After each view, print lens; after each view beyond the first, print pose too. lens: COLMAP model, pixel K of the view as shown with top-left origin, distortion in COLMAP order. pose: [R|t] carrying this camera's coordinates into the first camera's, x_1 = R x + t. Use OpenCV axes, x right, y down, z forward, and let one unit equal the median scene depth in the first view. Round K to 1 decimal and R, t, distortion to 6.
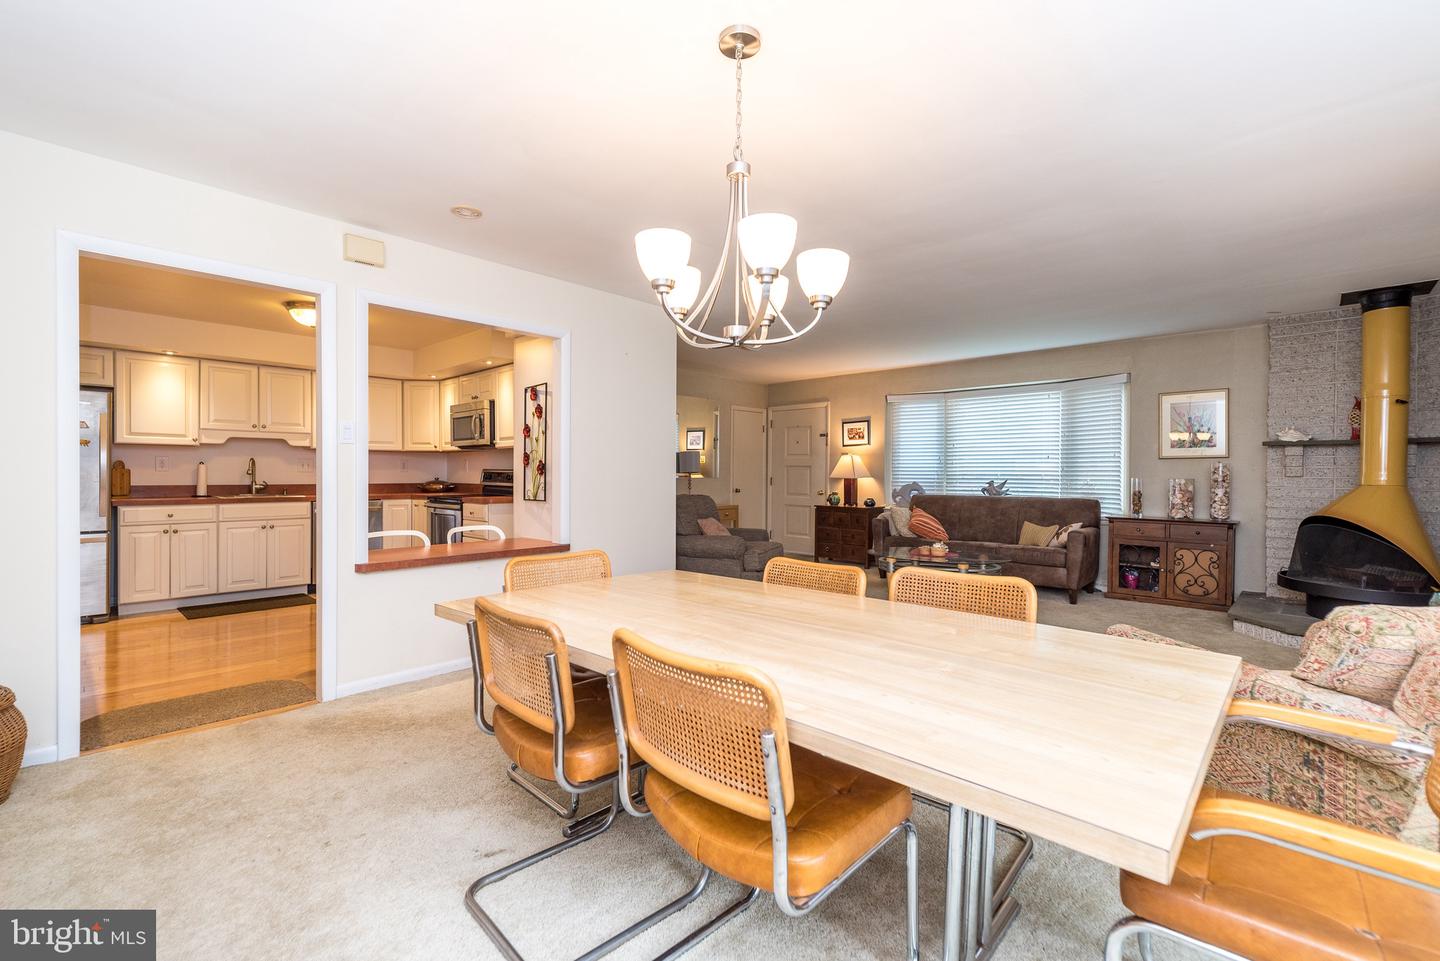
lens RADIAL K [[649.2, 0, 714.3], [0, 649.2, 489.3], [0, 0, 1]] dist [0.009319, 0.000034]
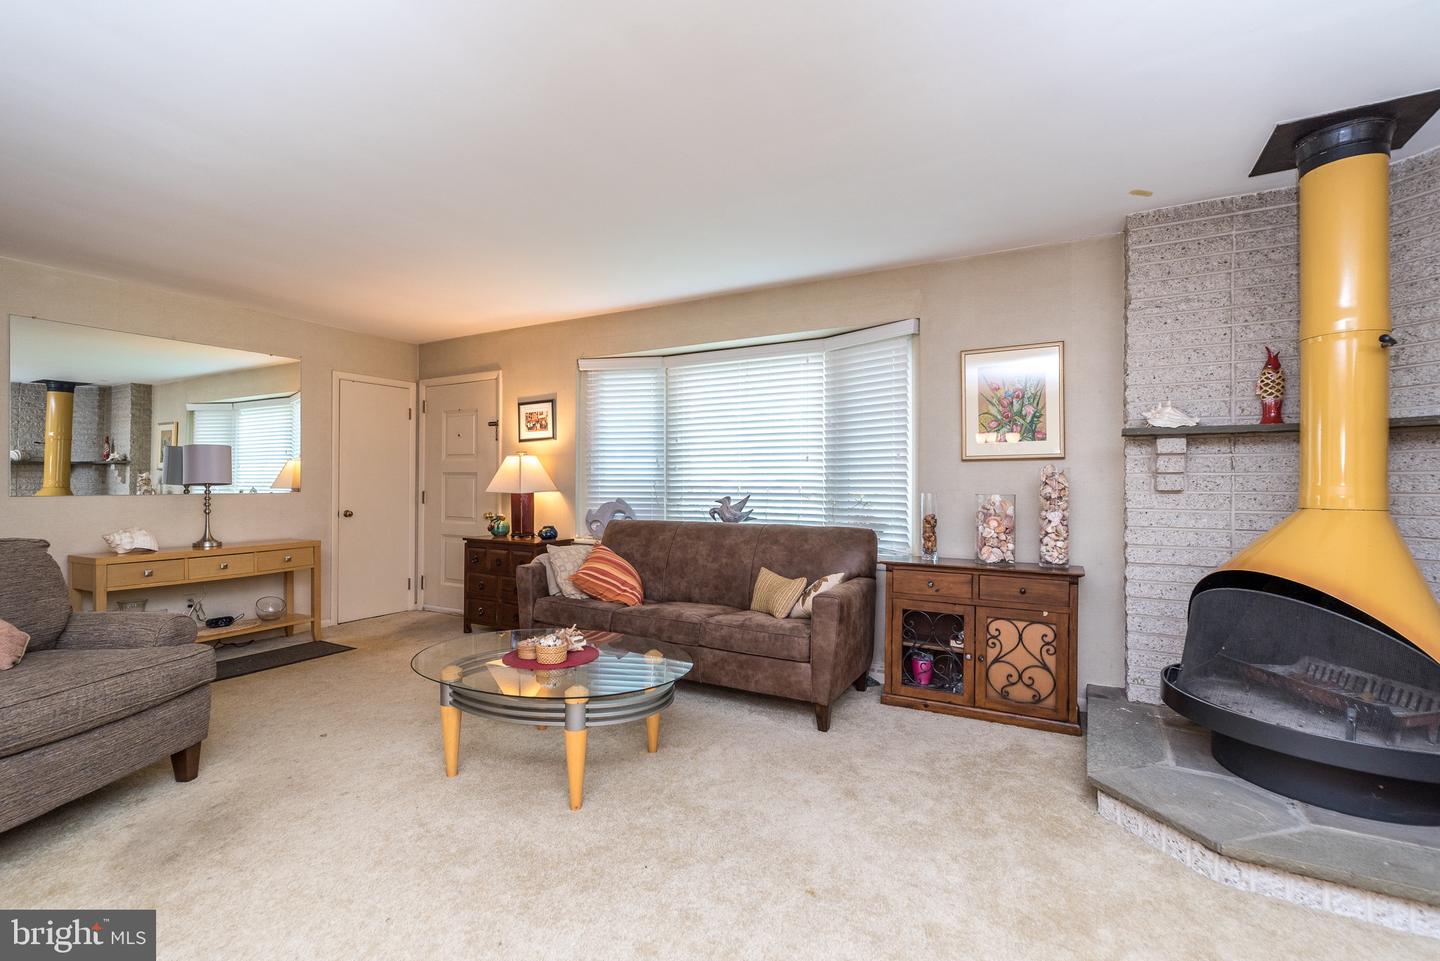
lens RADIAL K [[667.6, 0, 722.4], [0, 667.6, 501.1], [0, 0, 1]] dist [0.010133, 0.000186]
pose [[0.968631, -0.009084, 0.248339, 0.332637], [0.008484, 0.999958, 0.003486, -0.014268], [-0.248360, -0.001269, 0.968667, 0.484059]]
